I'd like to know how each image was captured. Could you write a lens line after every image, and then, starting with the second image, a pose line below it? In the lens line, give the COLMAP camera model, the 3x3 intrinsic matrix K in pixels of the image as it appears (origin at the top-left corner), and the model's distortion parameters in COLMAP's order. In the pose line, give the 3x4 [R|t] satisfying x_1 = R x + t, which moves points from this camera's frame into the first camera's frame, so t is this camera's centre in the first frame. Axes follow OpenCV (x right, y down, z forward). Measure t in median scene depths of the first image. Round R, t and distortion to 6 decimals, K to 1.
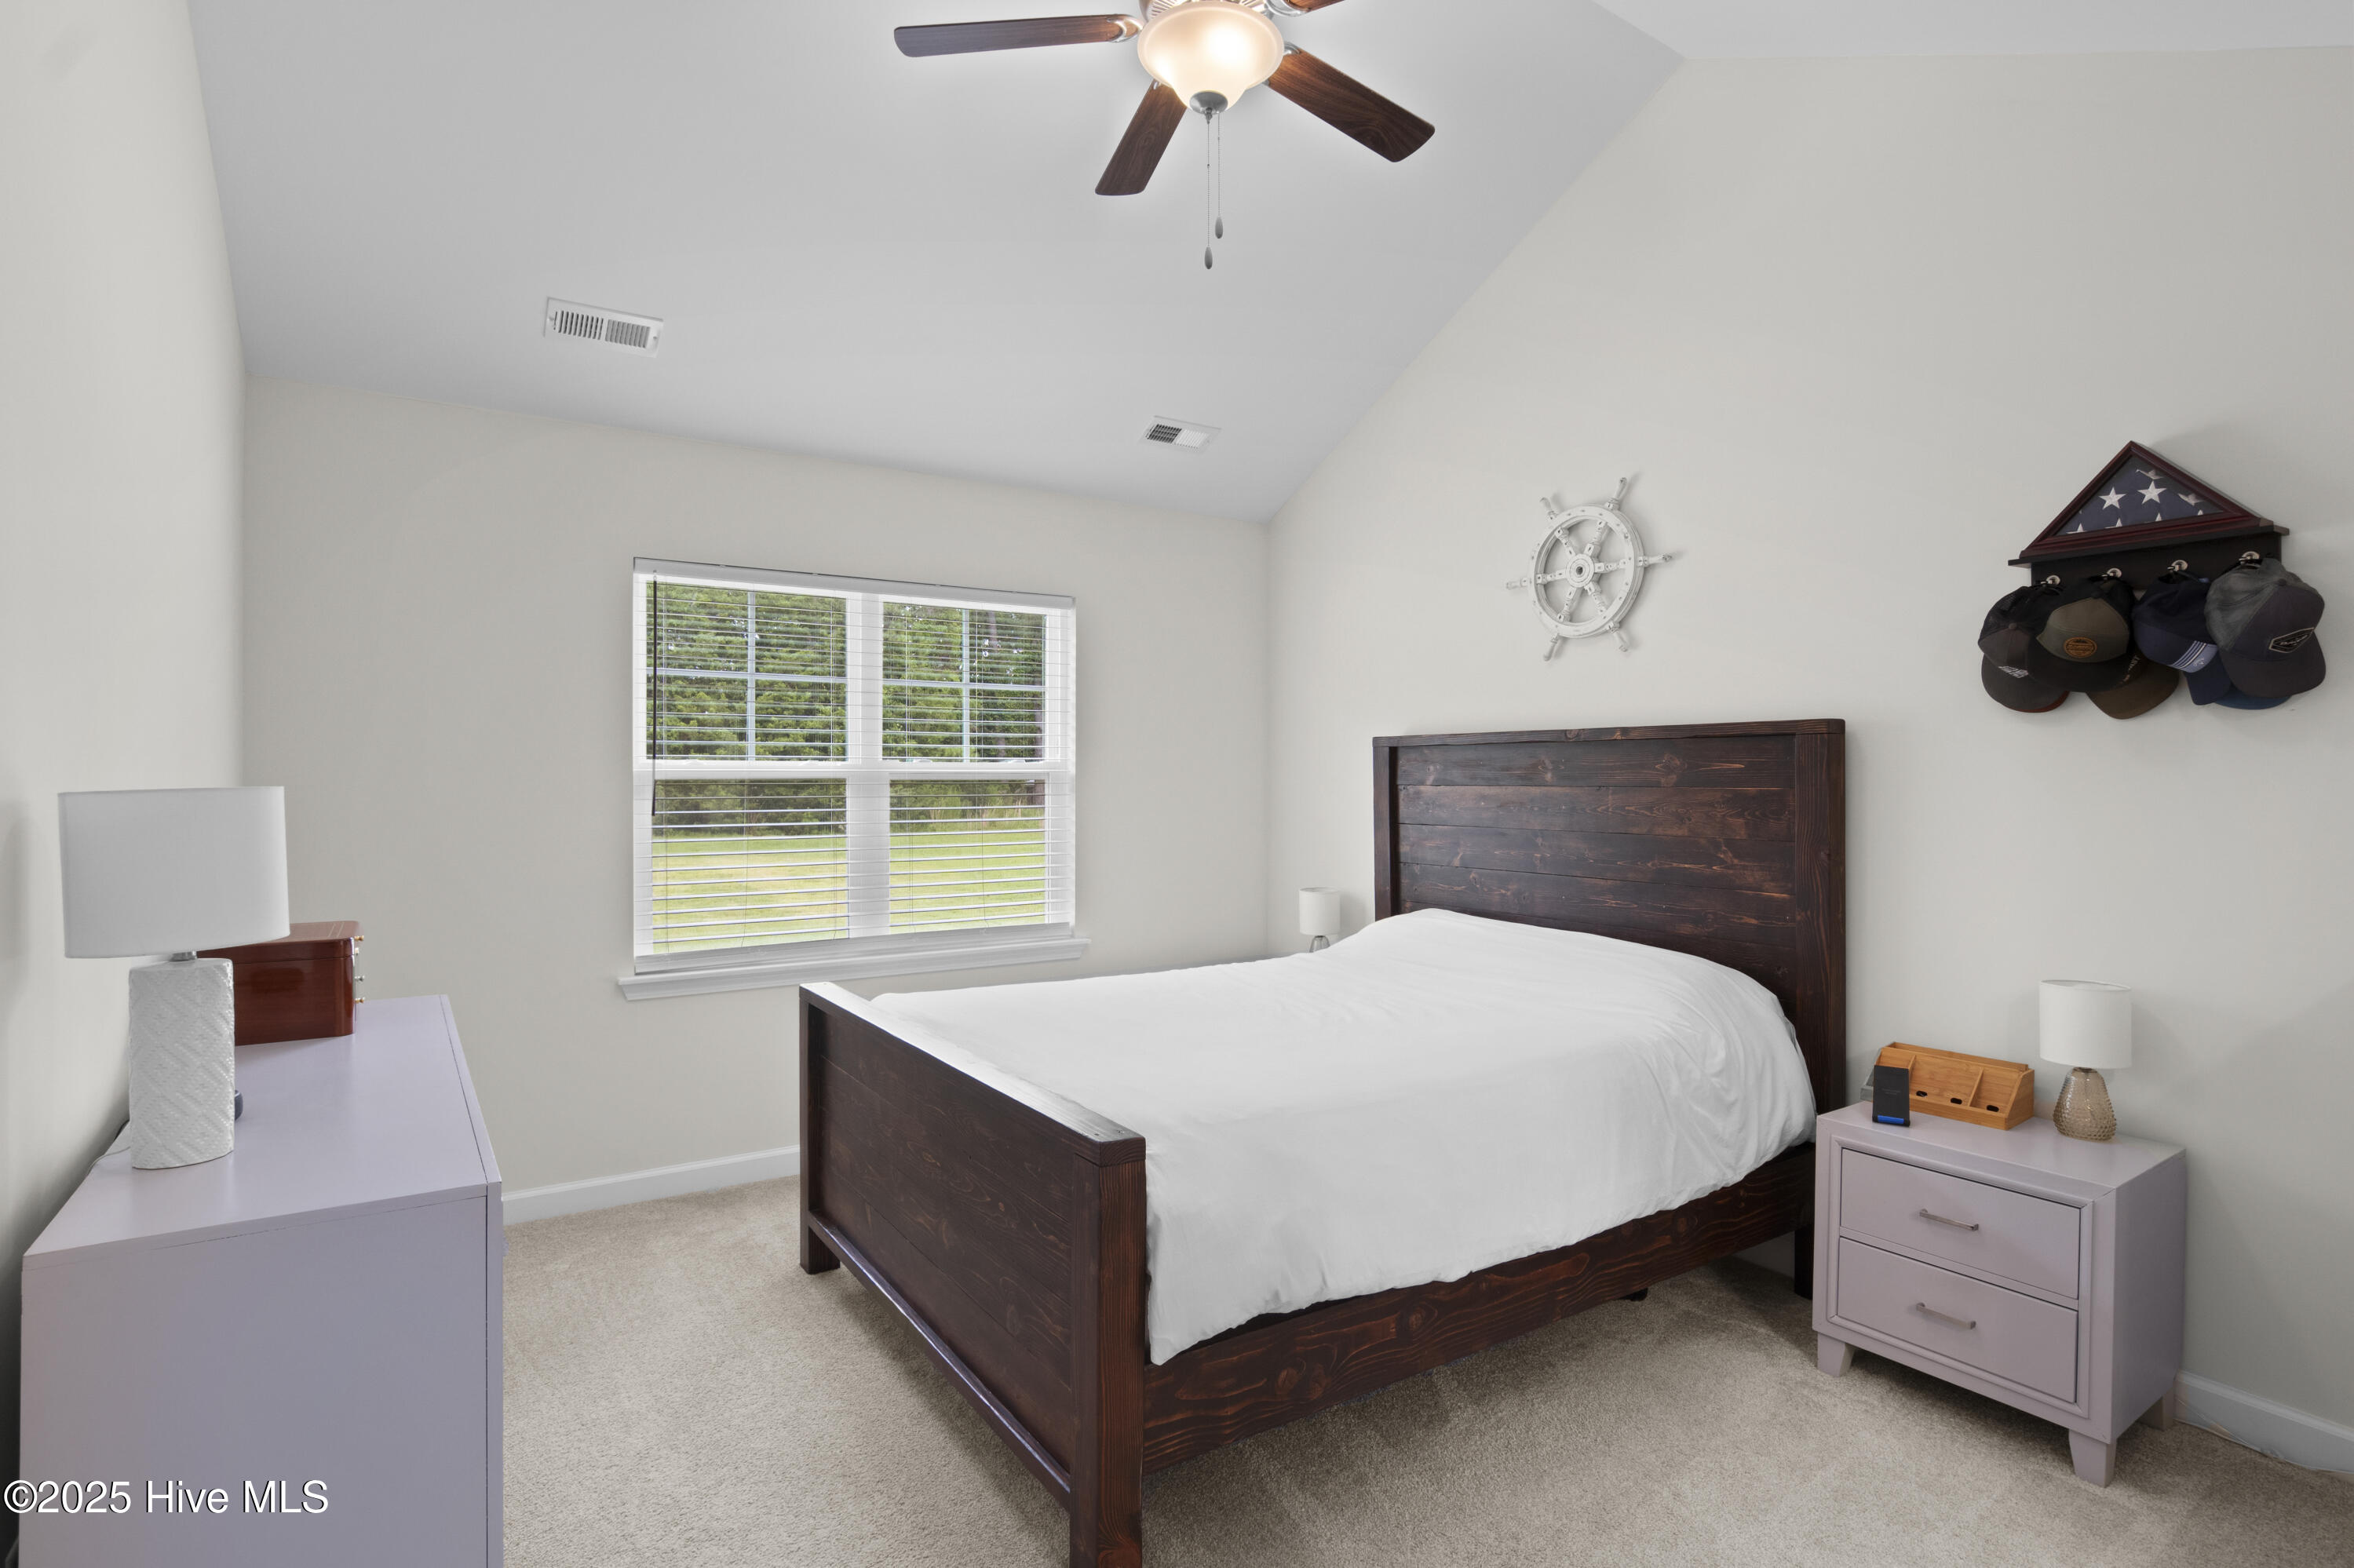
lens RADIAL K [[1197.4, 0, 1175.9], [0, 1197.4, 791.0], [0, 0, 1]] dist [-0.001886, -0.000634]
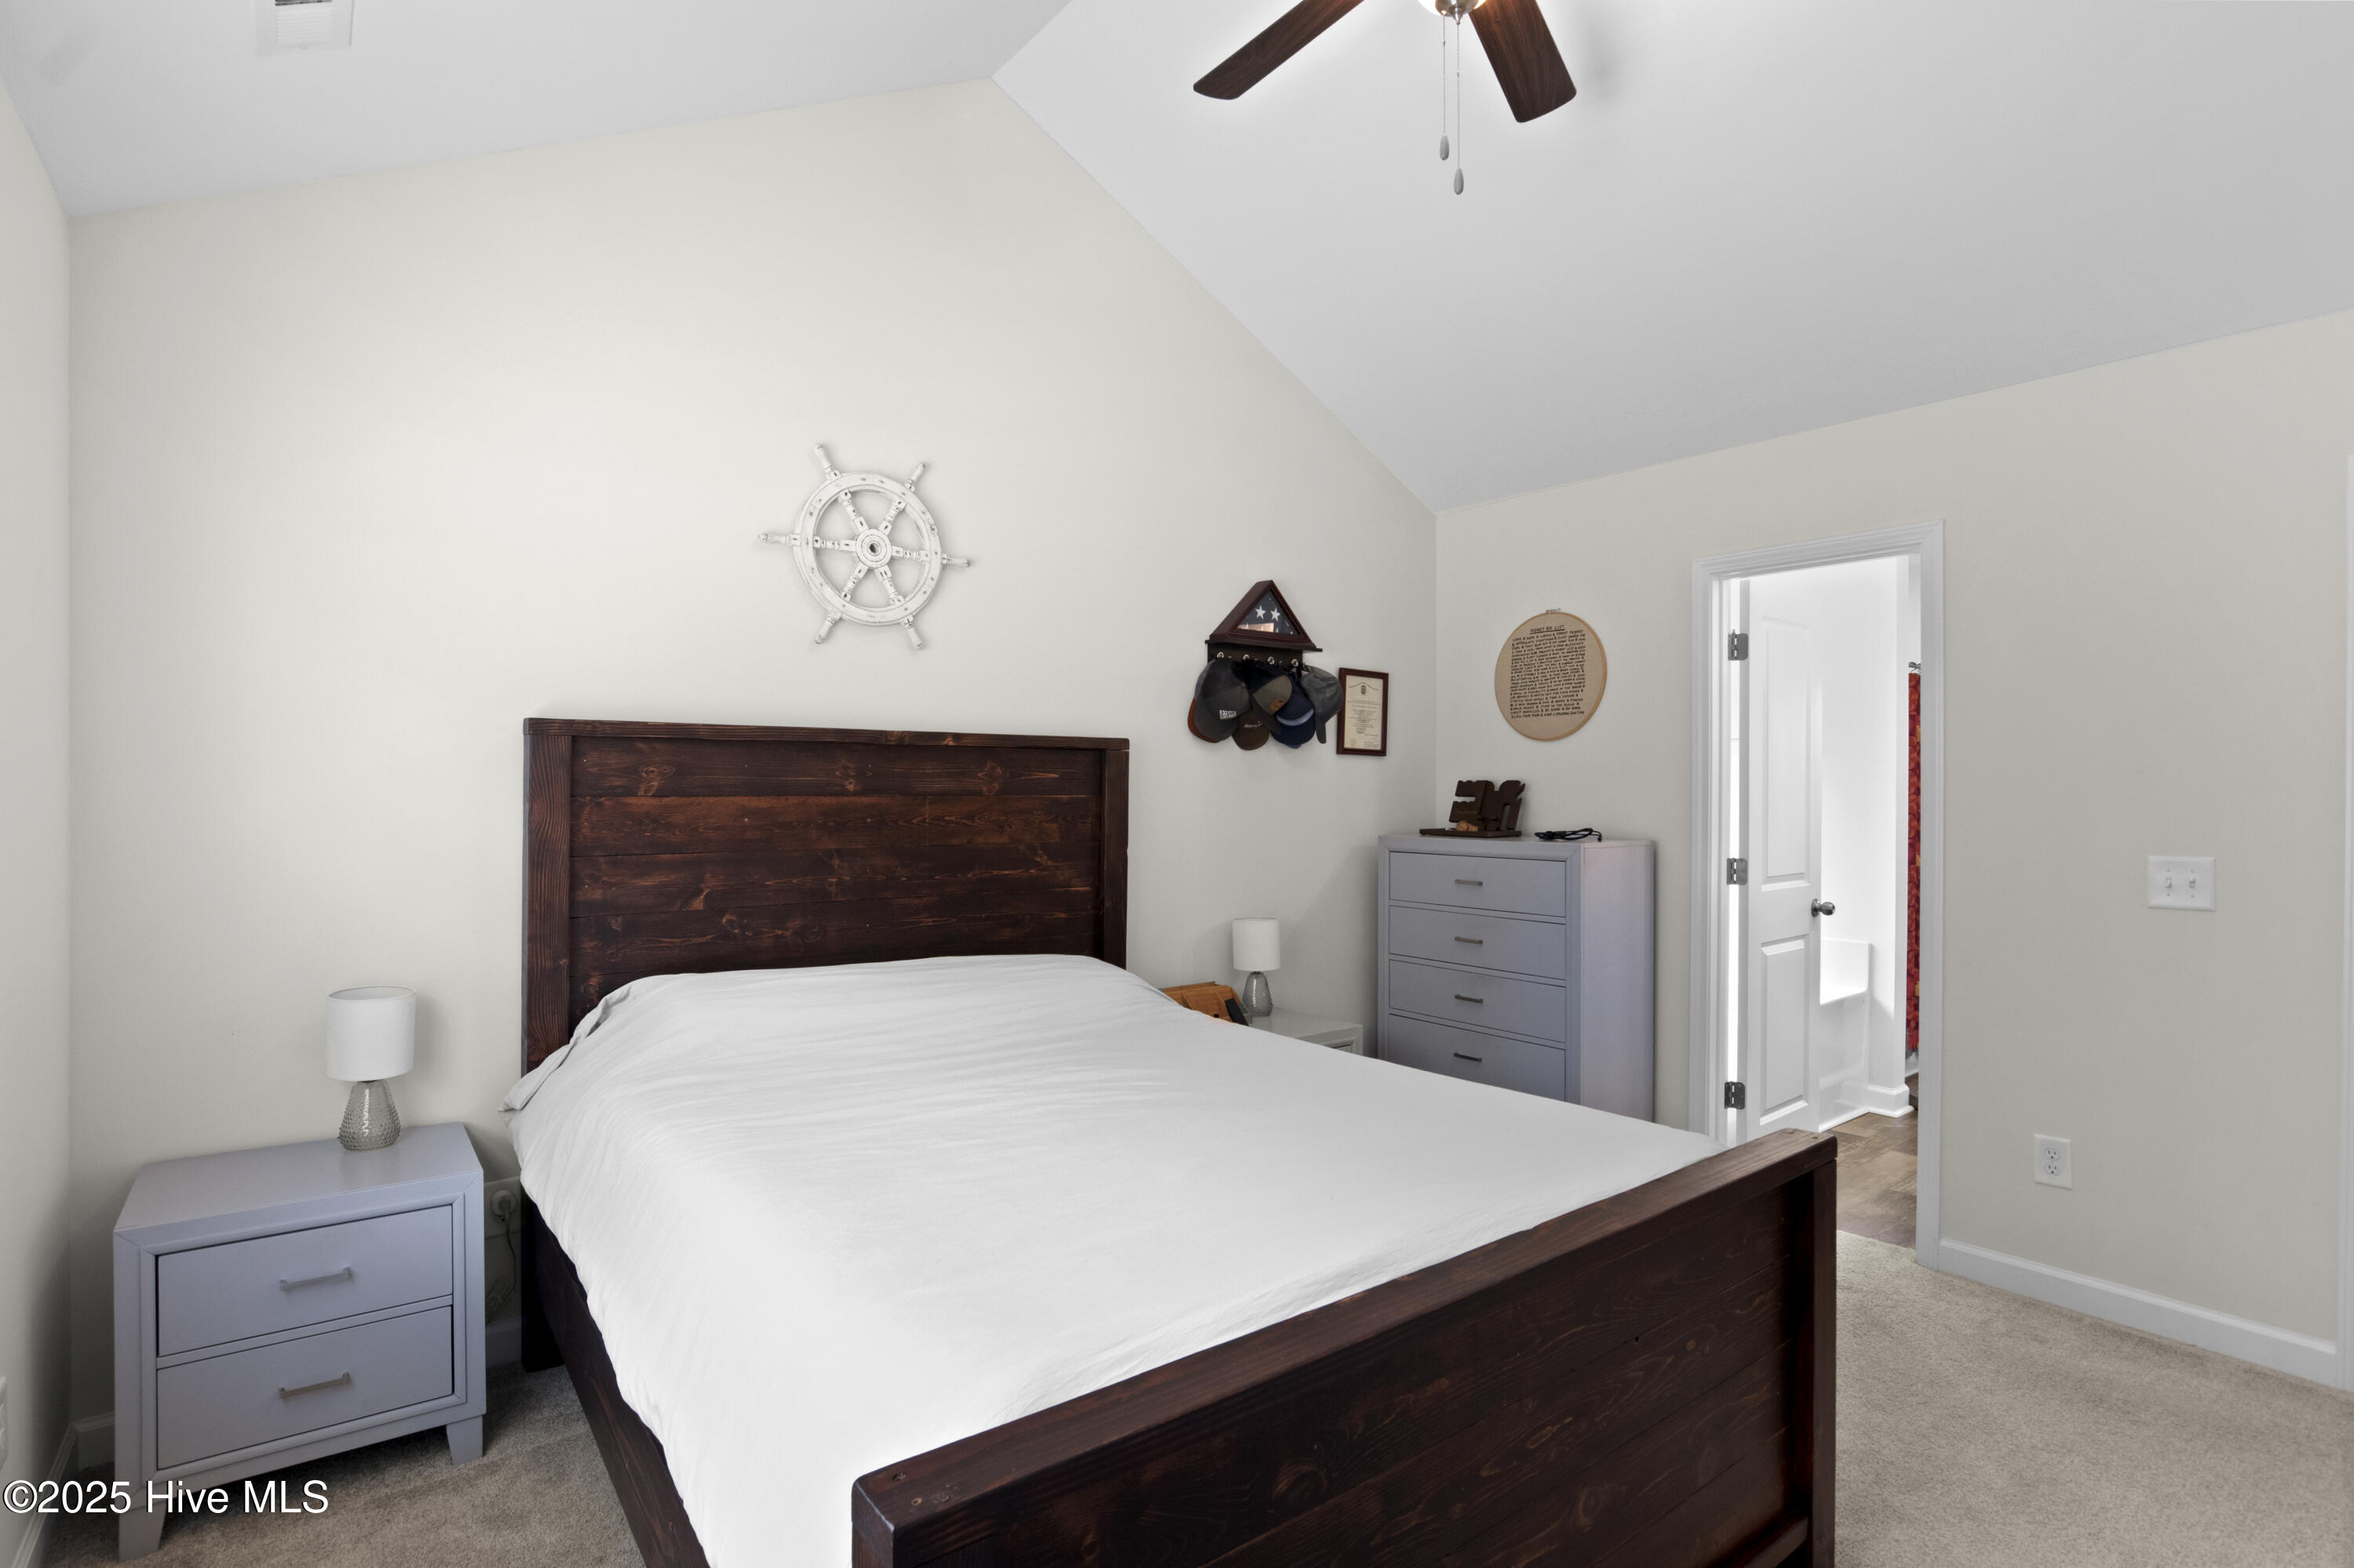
lens RADIAL K [[1197.4, 0, 1175.8], [0, 1197.4, 793.1], [0, 0, 1]] dist [-0.001886, -0.000634]
pose [[-0.085485, -0.009946, 0.996290, -0.571885], [0.004048, 0.999938, 0.010330, -0.014373], [-0.996331, 0.004916, -0.085439, 0.888891]]
